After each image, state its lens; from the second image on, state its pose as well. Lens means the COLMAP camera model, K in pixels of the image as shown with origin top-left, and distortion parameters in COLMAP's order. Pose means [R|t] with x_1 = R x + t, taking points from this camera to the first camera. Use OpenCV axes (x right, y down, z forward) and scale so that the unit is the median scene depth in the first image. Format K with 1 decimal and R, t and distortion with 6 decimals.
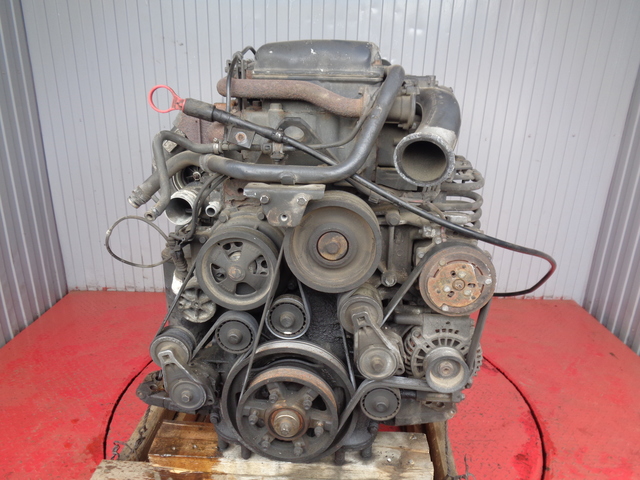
lens RADIAL K [[496.9, 0, 318.2], [0, 496.9, 238.4], [0, 0, 1]] dist [0.016159, 0.010469]
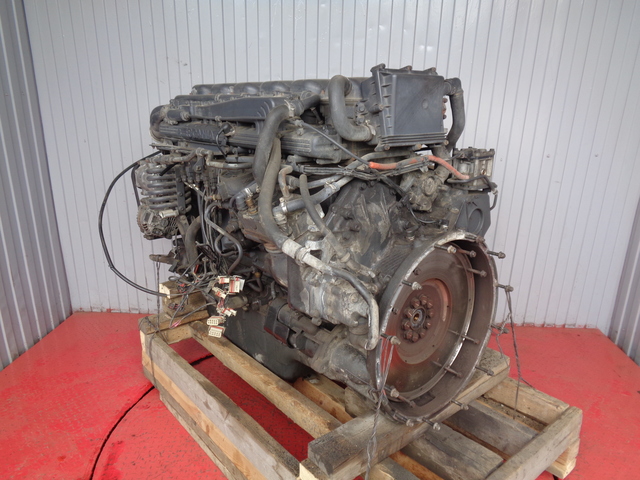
lens RADIAL K [[496.9, 0, 317.1], [0, 496.9, 235.8], [0, 0, 1]] dist [0.016159, 0.010469]
pose [[0.998875, 0.005890, -0.047059, 0.033086], [-0.006972, 0.999714, -0.022875, -0.031136], [0.046911, 0.023177, 0.998630, 0.040497]]
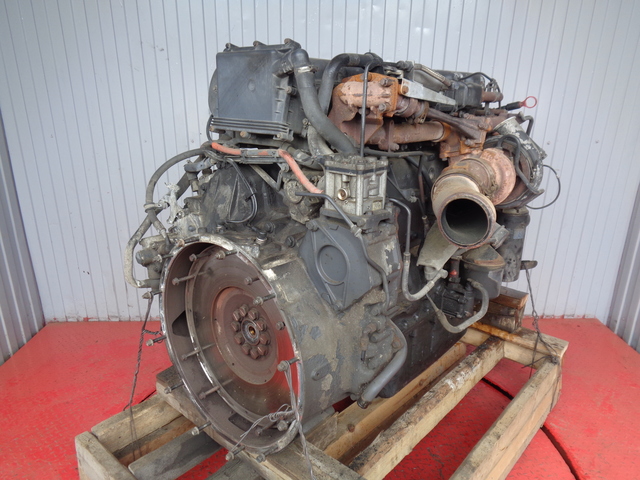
lens RADIAL K [[496.9, 0, 320.3], [0, 496.9, 241.7], [0, 0, 1]] dist [0.016159, 0.010469]
pose [[0.999632, -0.023954, 0.012711, -0.009365], [0.023870, 0.999692, 0.006738, -0.043995], [-0.012868, -0.006433, 0.999897, 0.099056]]
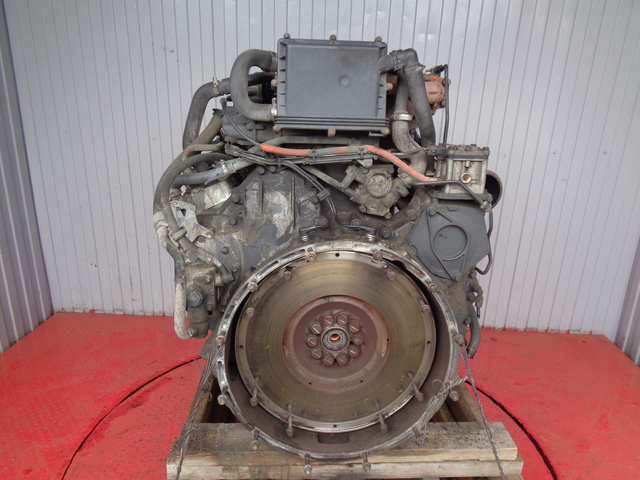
lens RADIAL K [[496.9, 0, 319.2], [0, 496.9, 238.7], [0, 0, 1]] dist [0.016159, 0.010469]
pose [[0.998961, 0.015376, -0.042908, 0.044277], [-0.016301, 0.999640, -0.021299, -0.025997], [0.042565, 0.021977, 0.998852, 0.094106]]
